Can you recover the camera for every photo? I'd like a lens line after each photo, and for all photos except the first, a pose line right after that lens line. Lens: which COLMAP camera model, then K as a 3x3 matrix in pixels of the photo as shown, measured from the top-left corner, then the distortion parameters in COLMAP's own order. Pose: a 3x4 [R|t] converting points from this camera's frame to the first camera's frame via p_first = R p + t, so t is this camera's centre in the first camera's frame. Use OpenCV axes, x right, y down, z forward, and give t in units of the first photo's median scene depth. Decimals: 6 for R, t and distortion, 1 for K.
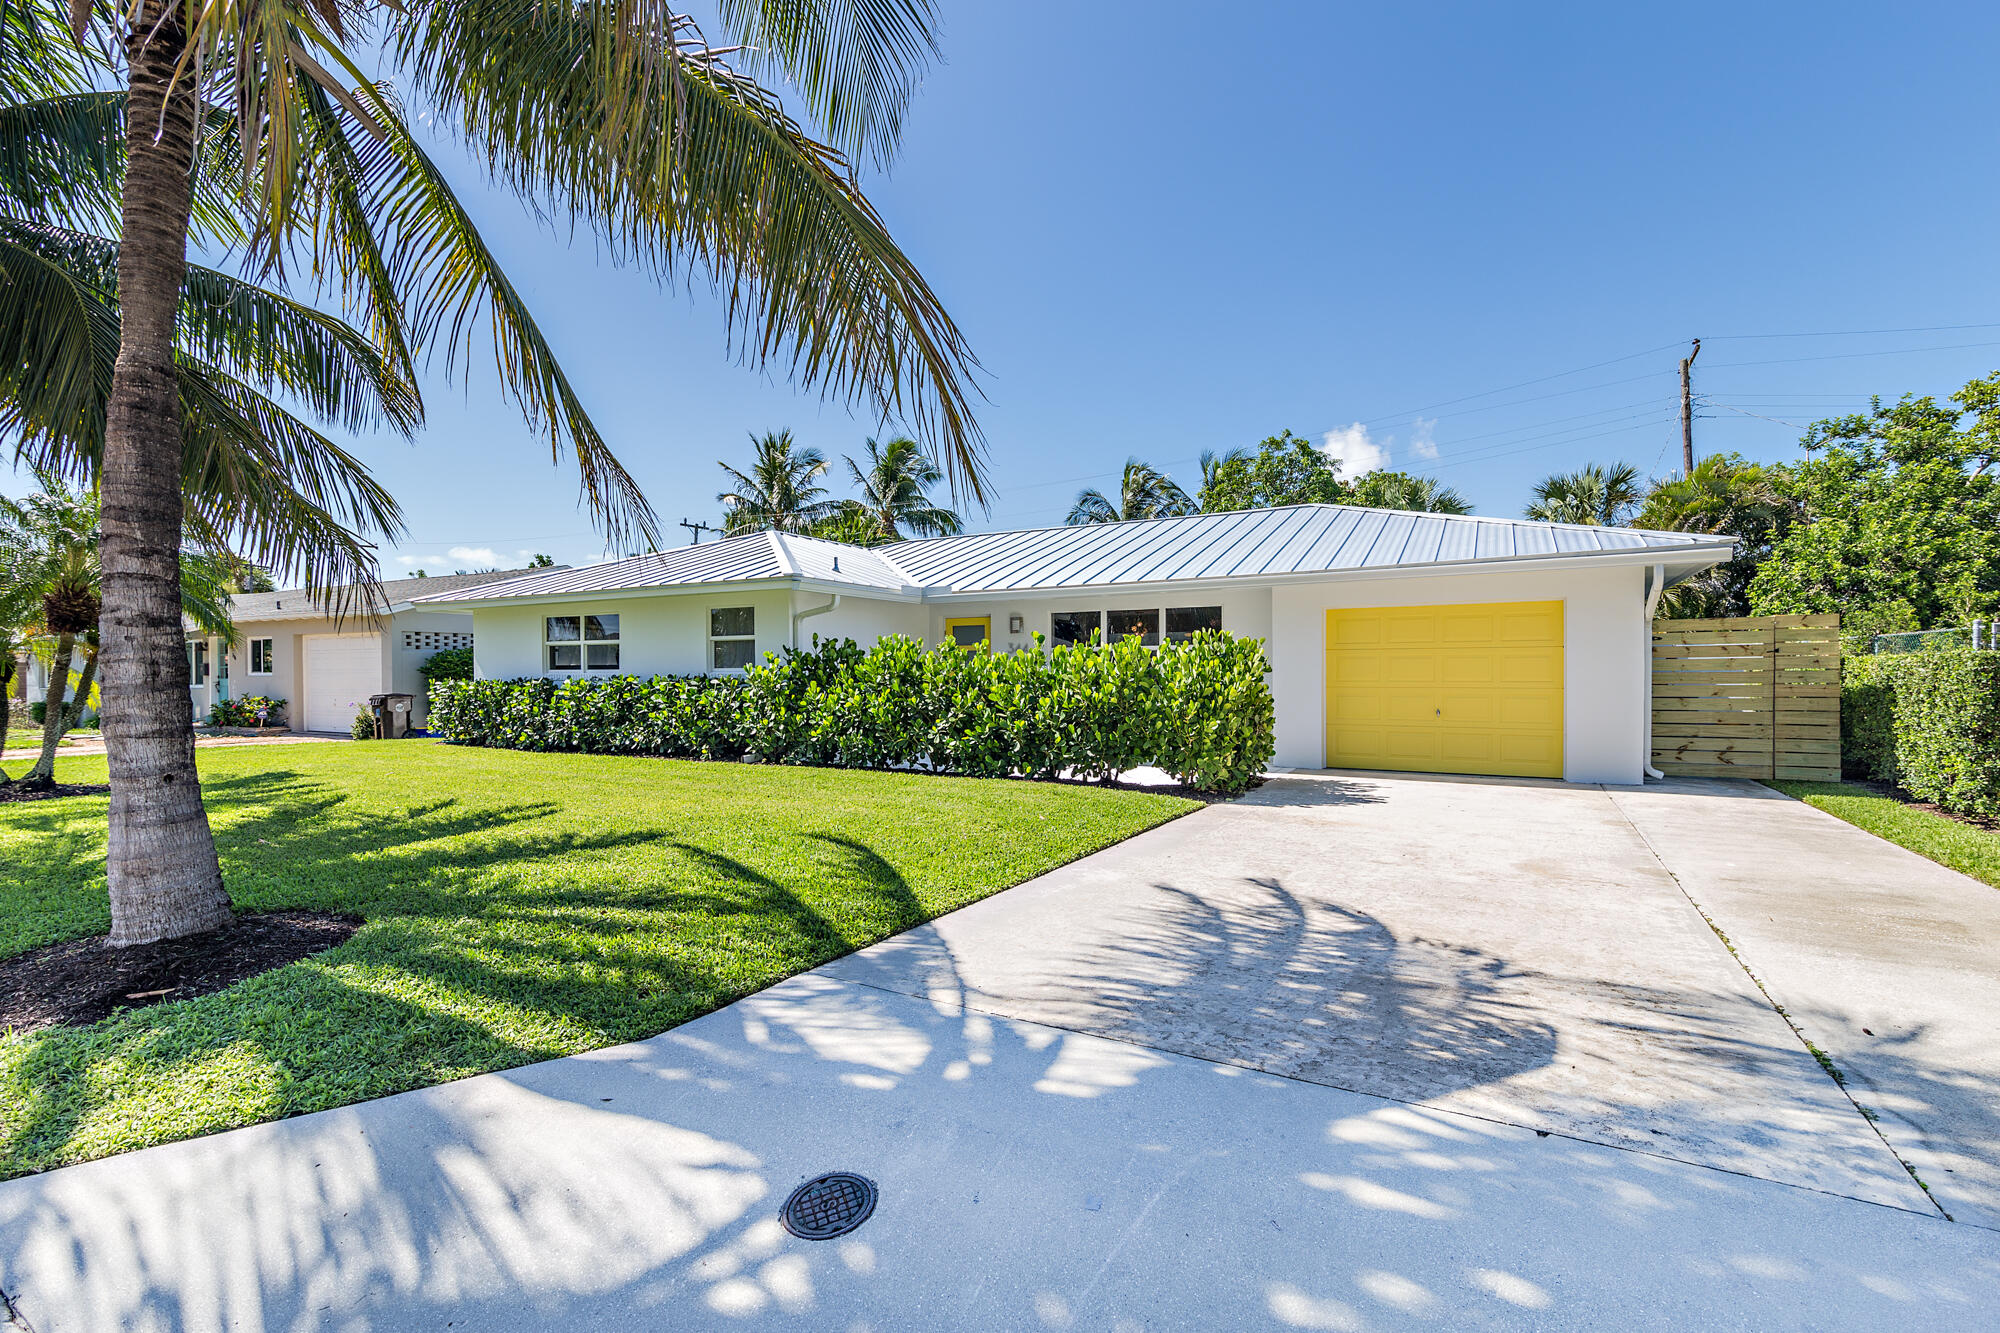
lens RADIAL K [[923.1, 0, 970.1], [0, 923.1, 684.2], [0, 0, 1]] dist [0.000086, 0.000915]
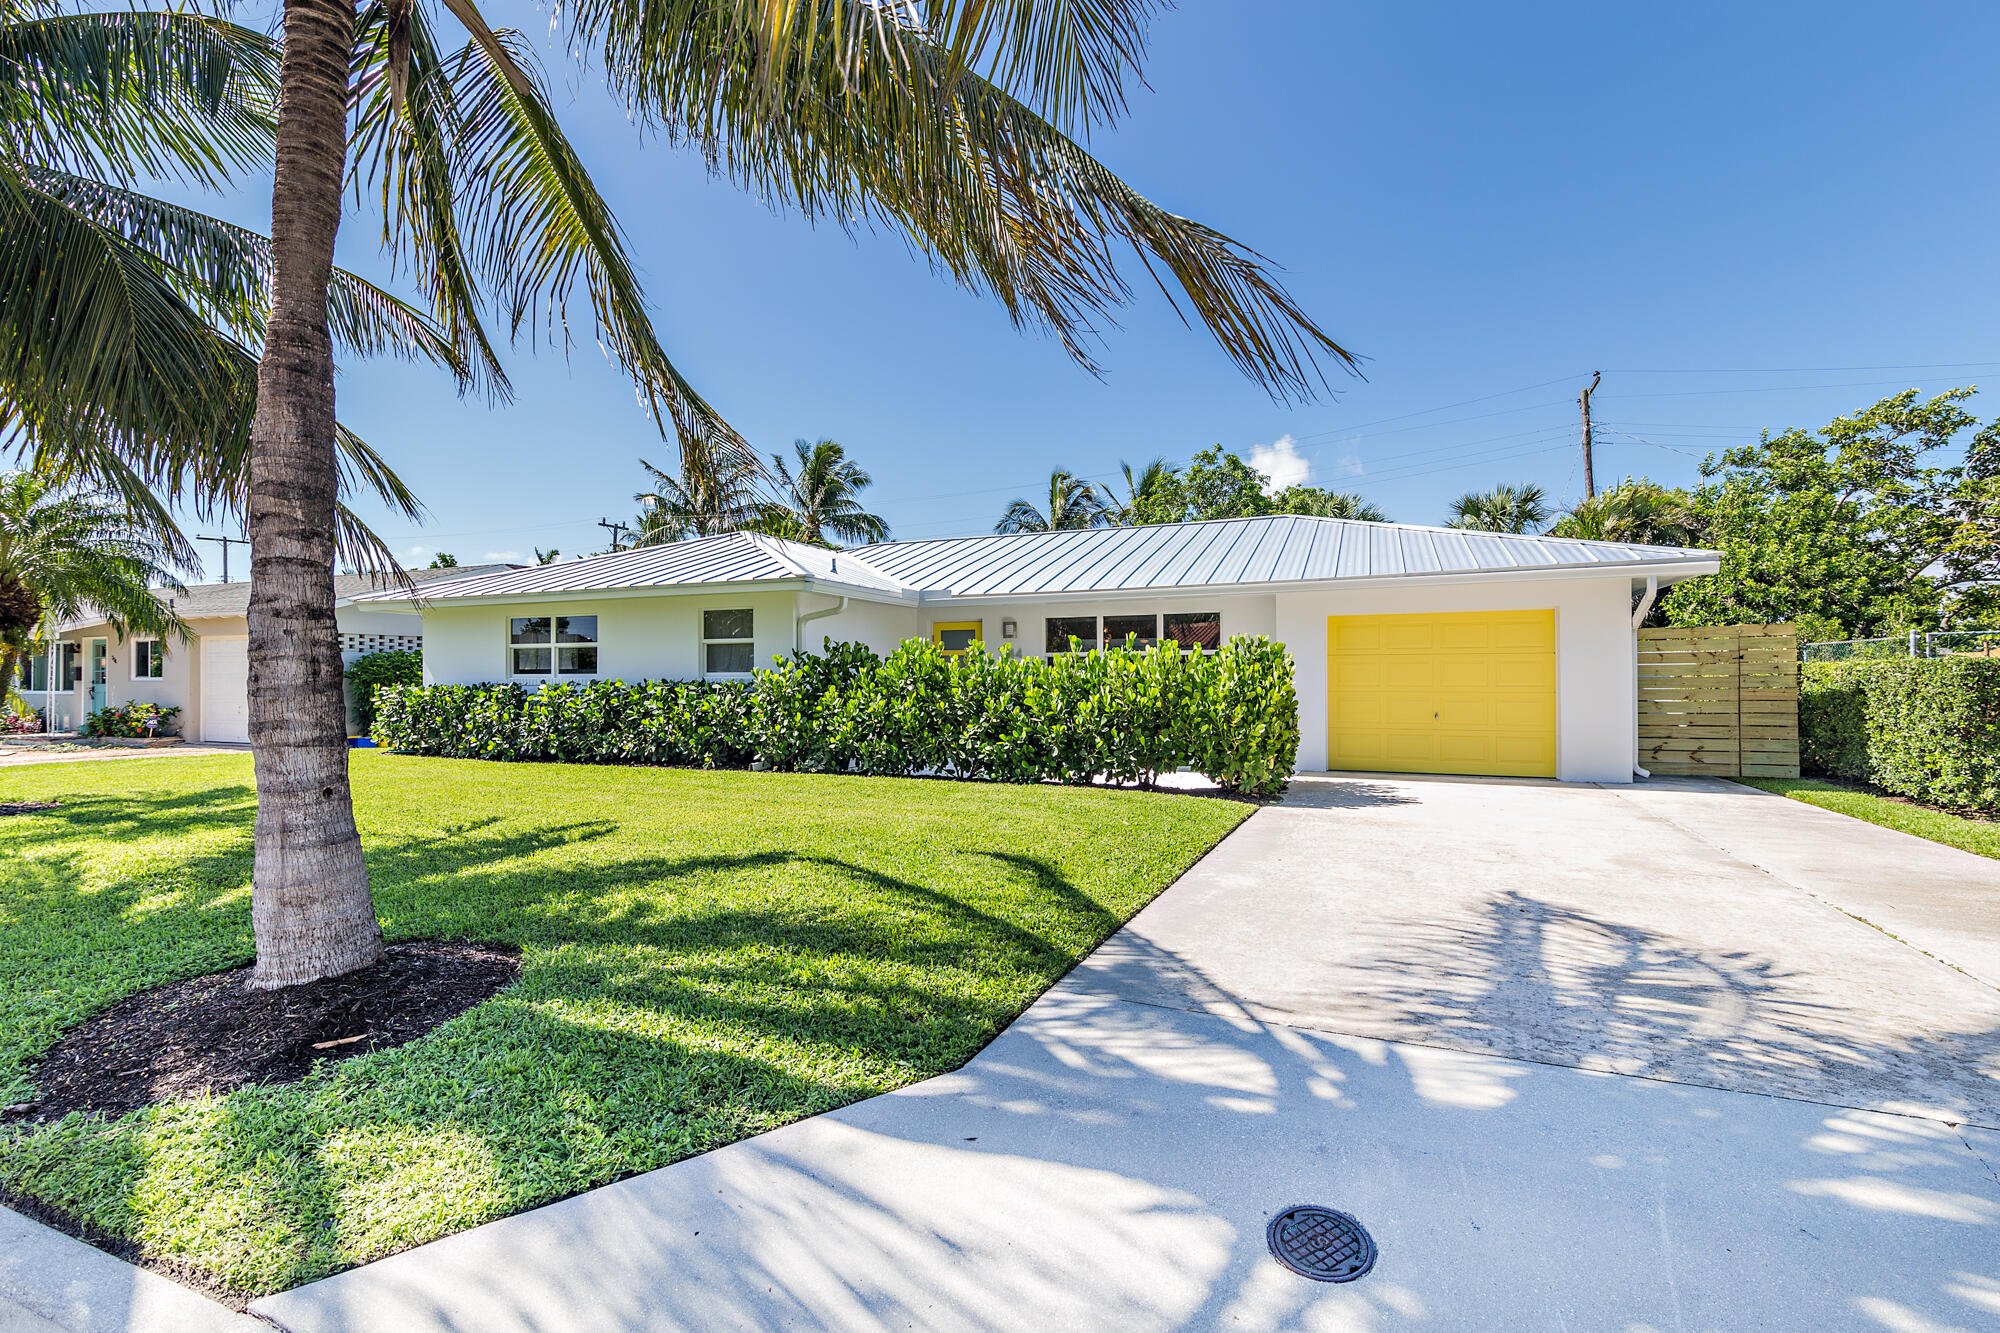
lens RADIAL K [[923.1, 0, 982.2], [0, 923.1, 670.3], [0, 0, 1]] dist [0.000086, 0.000915]
pose [[0.993898, 0.001950, 0.110286, -0.130299], [0.000487, 0.999756, -0.022069, 0.002109], [-0.110302, 0.021988, 0.993655, 0.022705]]
